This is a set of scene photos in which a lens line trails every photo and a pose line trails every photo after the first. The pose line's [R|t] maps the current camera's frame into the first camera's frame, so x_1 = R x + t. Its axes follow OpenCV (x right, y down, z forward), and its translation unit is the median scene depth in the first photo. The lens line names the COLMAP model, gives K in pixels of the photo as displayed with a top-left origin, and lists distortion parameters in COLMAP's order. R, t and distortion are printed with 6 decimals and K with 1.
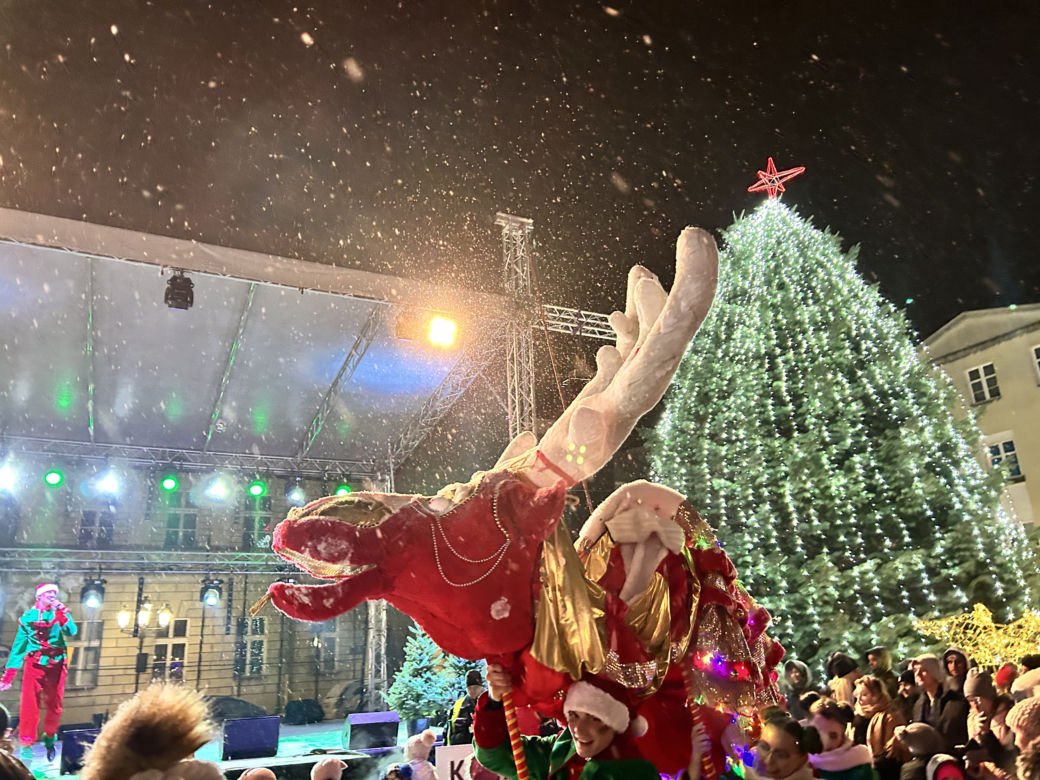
lens RADIAL K [[787.0, 0, 521.2], [0, 787.0, 395.3], [0, 0, 1]] dist [0.060557, -0.064008]
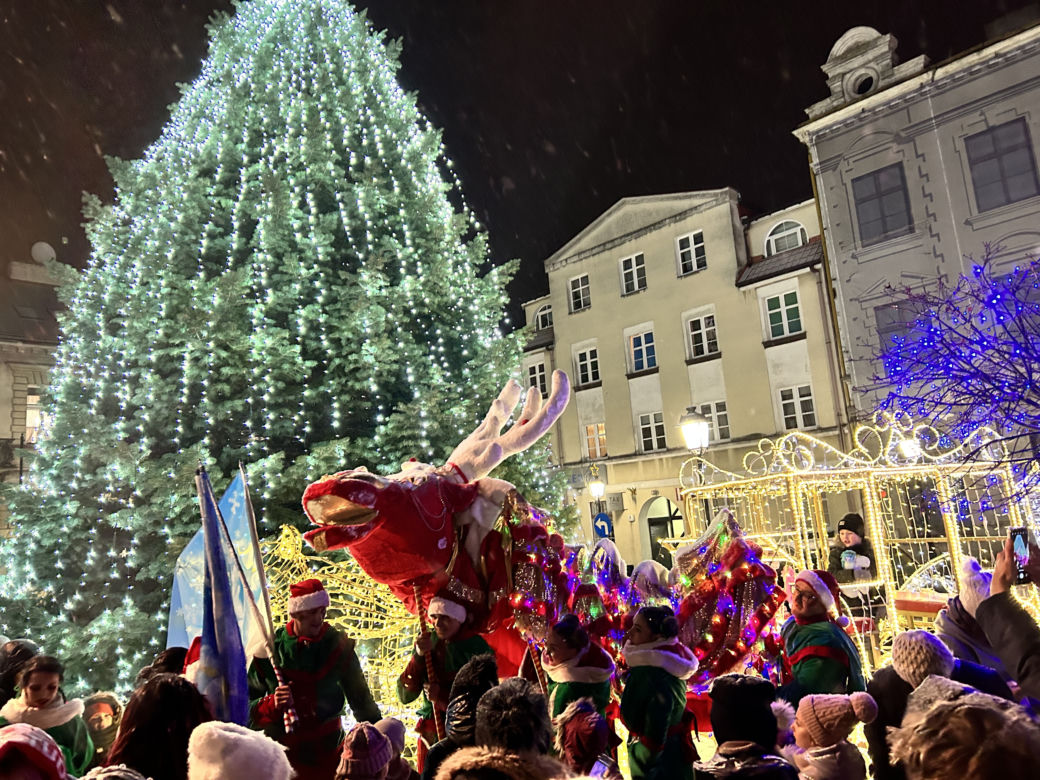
lens RADIAL K [[790.4, 0, 528.4], [0, 790.4, 392.8], [0, 0, 1]] dist [0.058002, -0.053819]
pose [[0.947825, 0.017573, 0.318307, 0.377905], [-0.058934, 0.990928, 0.120779, 0.052731], [-0.313296, -0.133236, 0.940262, 0.262218]]
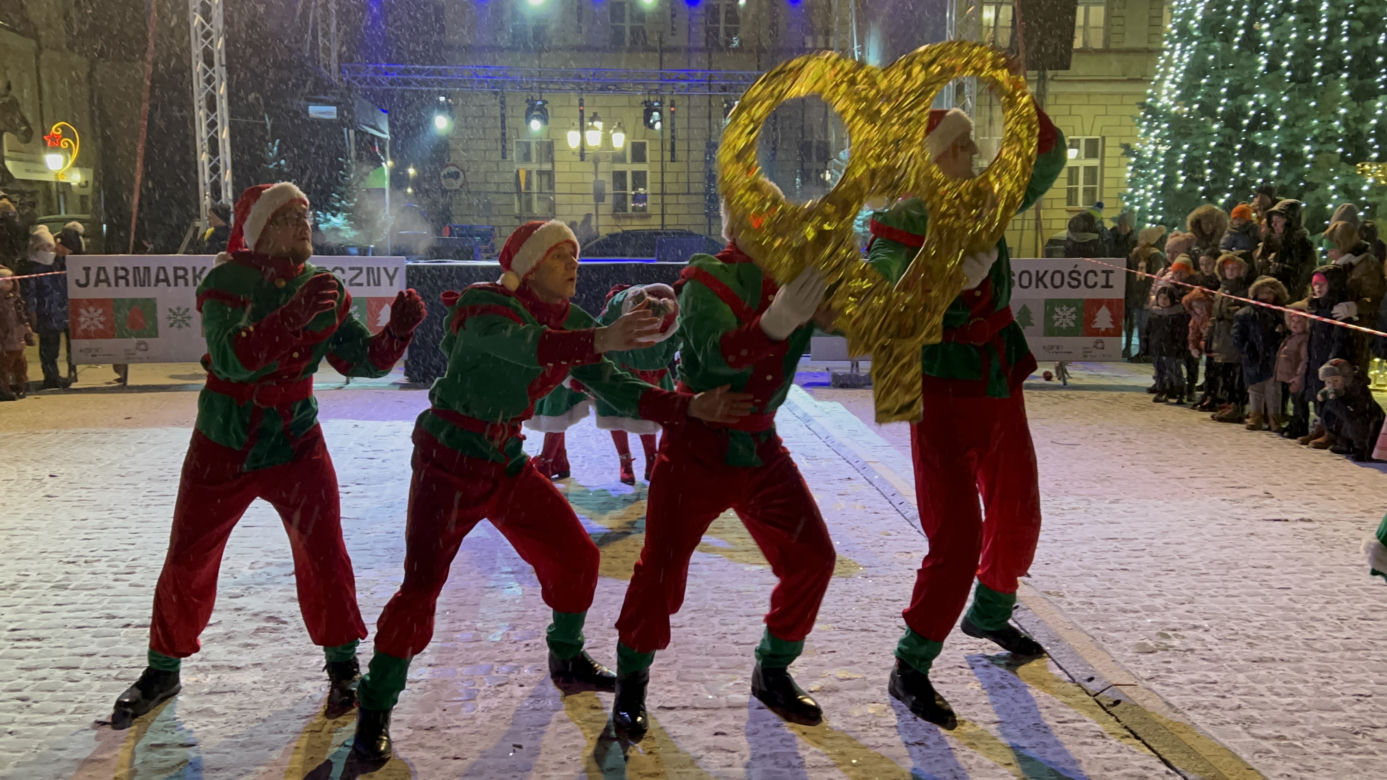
lens RADIAL K [[1299.9, 0, 668.1], [0, 1299.9, 400.6], [0, 0, 1]] dist [0.034858, -0.054307]
pose [[0.927399, 0.089906, -0.363110, 0.230381], [0.084519, 0.895227, 0.437521, -0.128095], [0.364402, -0.436446, 0.822634, -0.418172]]
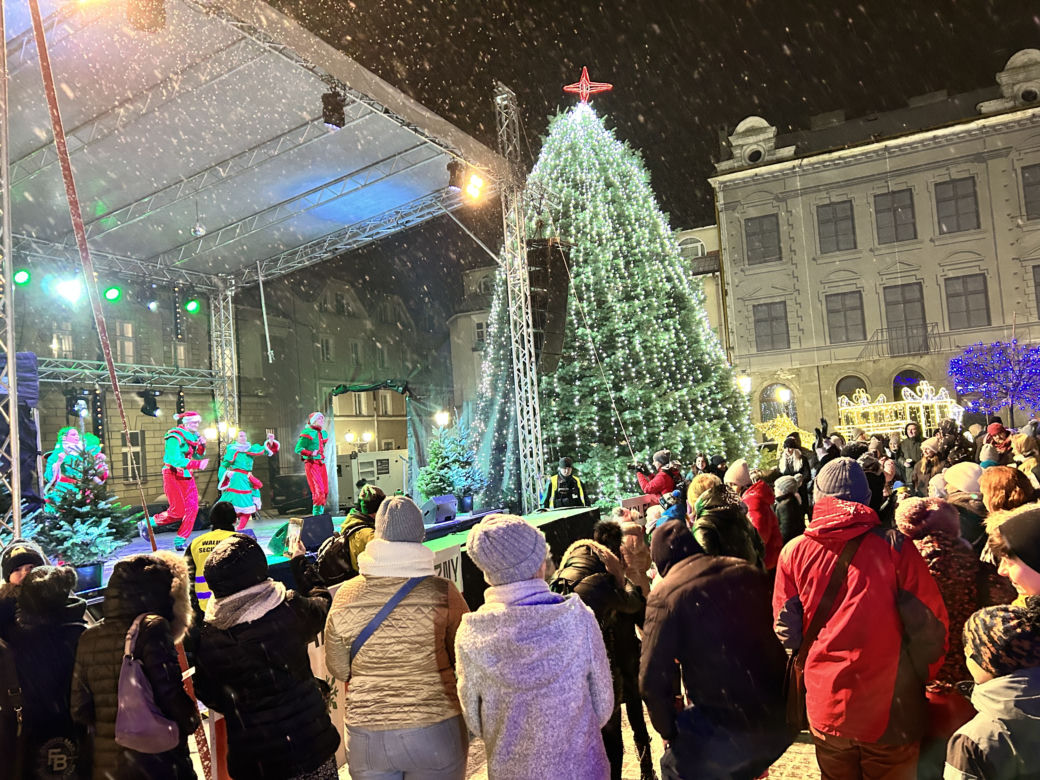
lens RADIAL K [[759.3, 0, 568.0], [0, 759.3, 403.5], [0, 0, 1]] dist [0.062266, -0.000002]
pose [[0.772592, 0.014782, 0.634731, -0.615937], [-0.156499, 0.973316, 0.167823, 0.017868], [-0.615313, -0.228994, 0.754289, 0.001774]]
